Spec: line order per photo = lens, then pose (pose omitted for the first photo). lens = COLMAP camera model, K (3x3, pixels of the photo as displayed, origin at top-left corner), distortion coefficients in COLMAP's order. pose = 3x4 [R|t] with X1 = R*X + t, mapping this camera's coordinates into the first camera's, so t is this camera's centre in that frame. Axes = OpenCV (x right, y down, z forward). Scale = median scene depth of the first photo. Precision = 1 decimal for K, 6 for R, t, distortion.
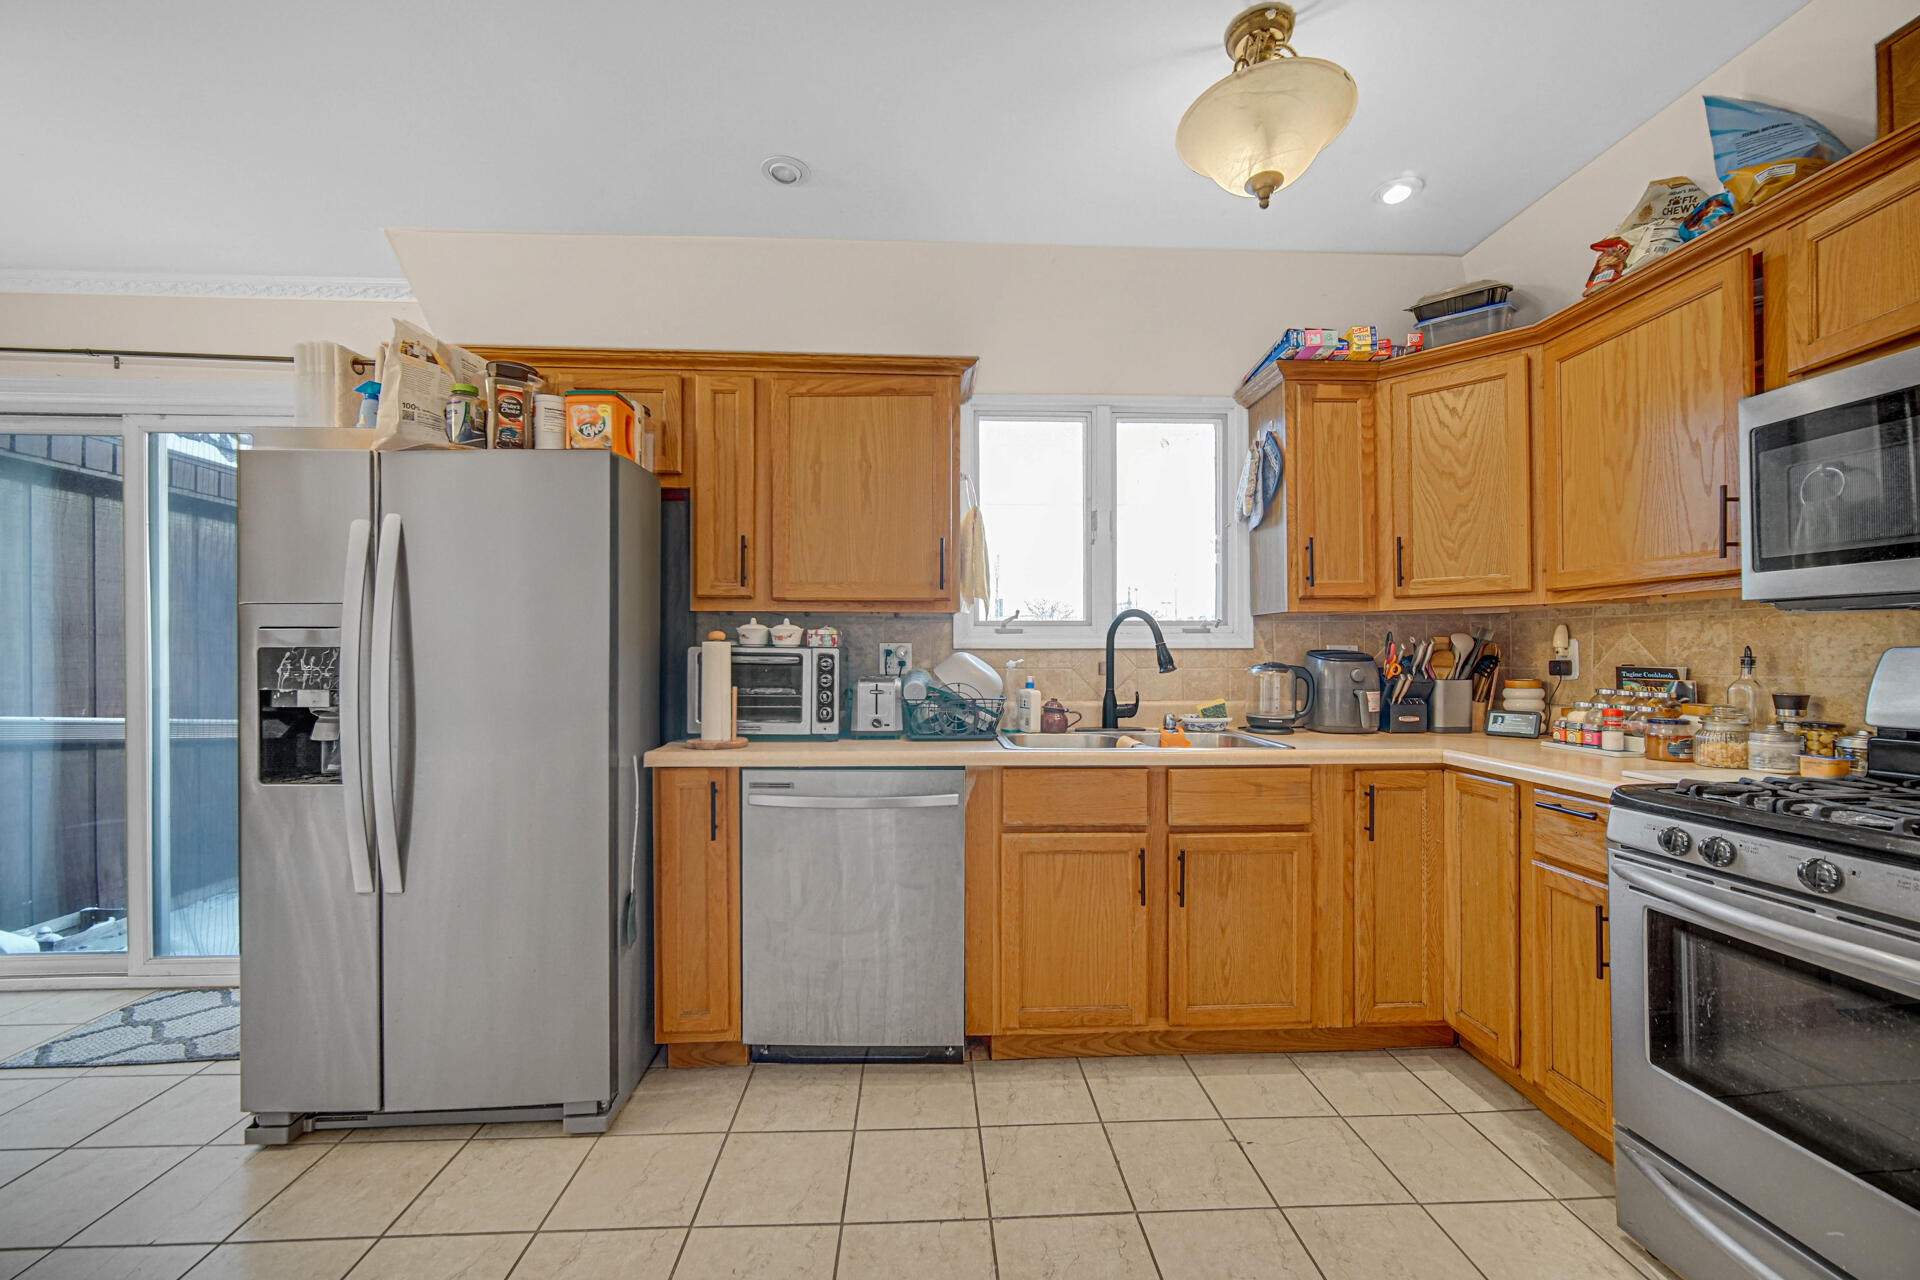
lens RADIAL K [[772.0, 0, 958.5], [0, 772.0, 652.0], [0, 0, 1]] dist [-0.002154, -0.000449]
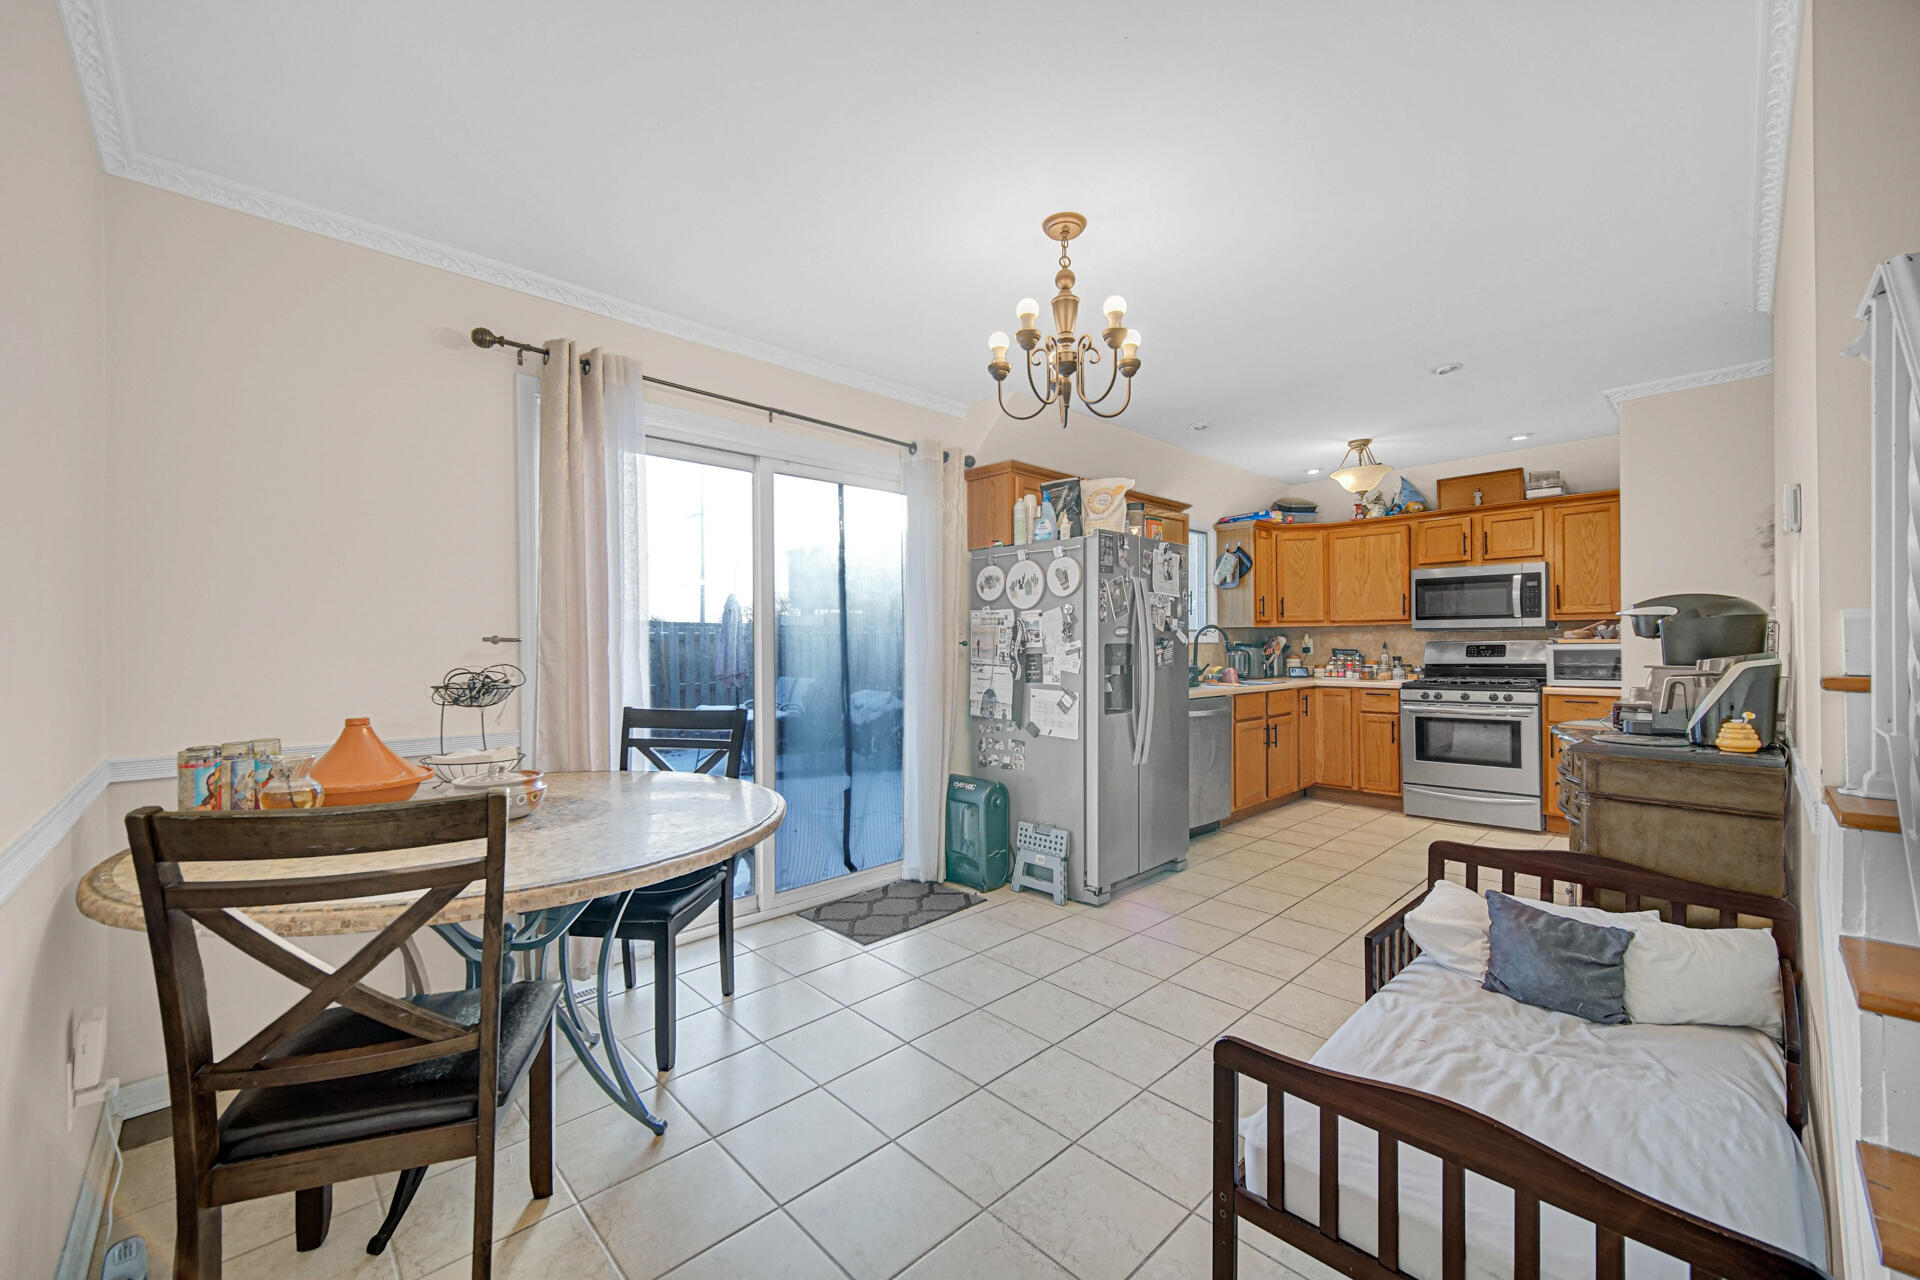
lens RADIAL K [[761.4, 0, 955.0], [0, 761.4, 646.2], [0, 0, 1]] dist [-0.010297, -0.000066]
pose [[0.753671, -0.005634, 0.657228, -1.899663], [0.007185, 0.999974, 0.000333, -0.001805], [-0.657213, 0.004471, 0.753692, -0.144258]]
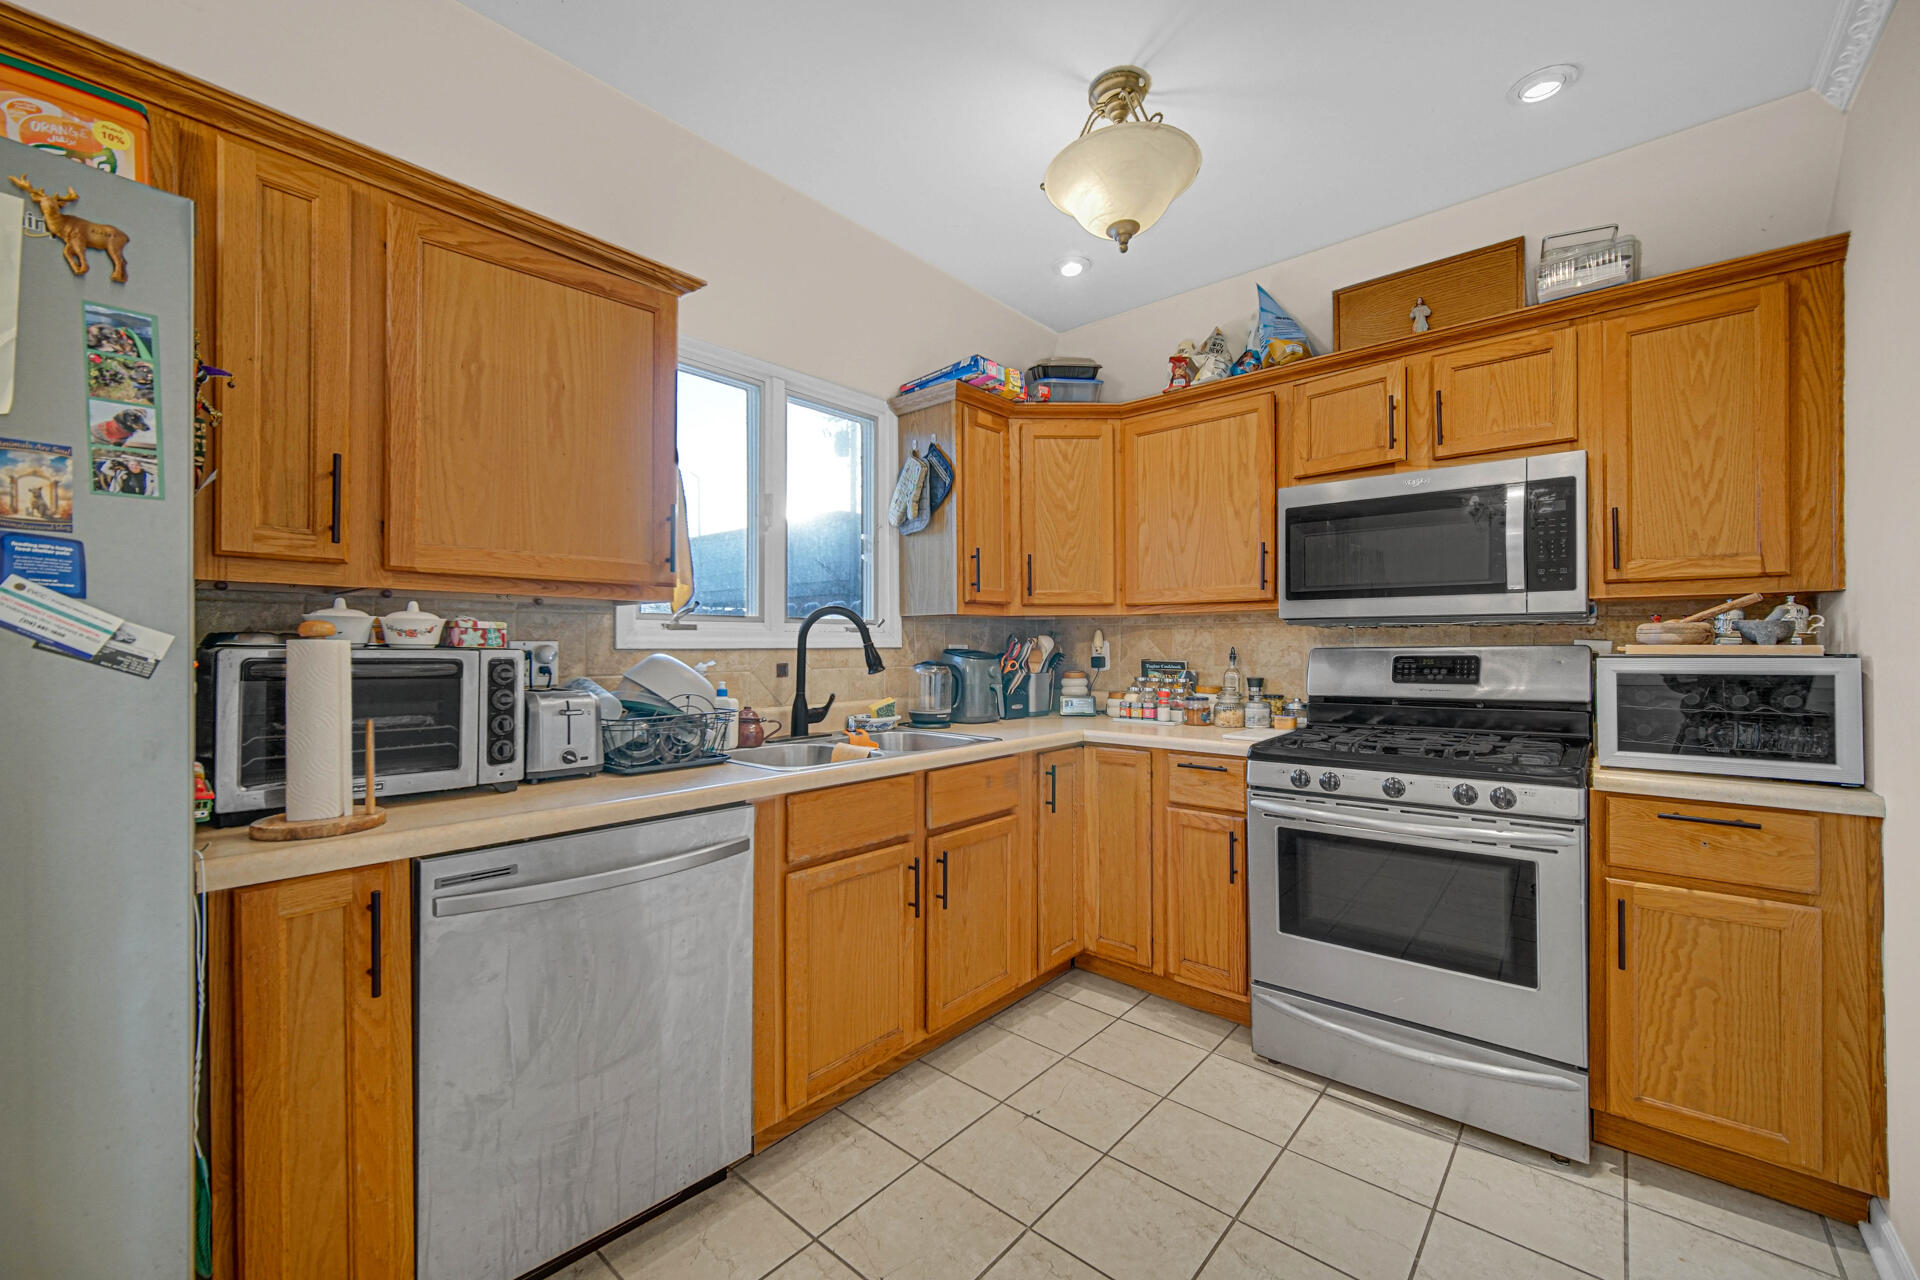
lens RADIAL K [[761.4, 0, 955.0], [0, 761.4, 646.2], [0, 0, 1]] dist [-0.010297, -0.000066]
pose [[0.694473, -0.000076, 0.719519, -0.370309], [0.001247, 0.999999, -0.001098, -0.006616], [-0.719518, 0.001660, 0.694472, 0.283351]]
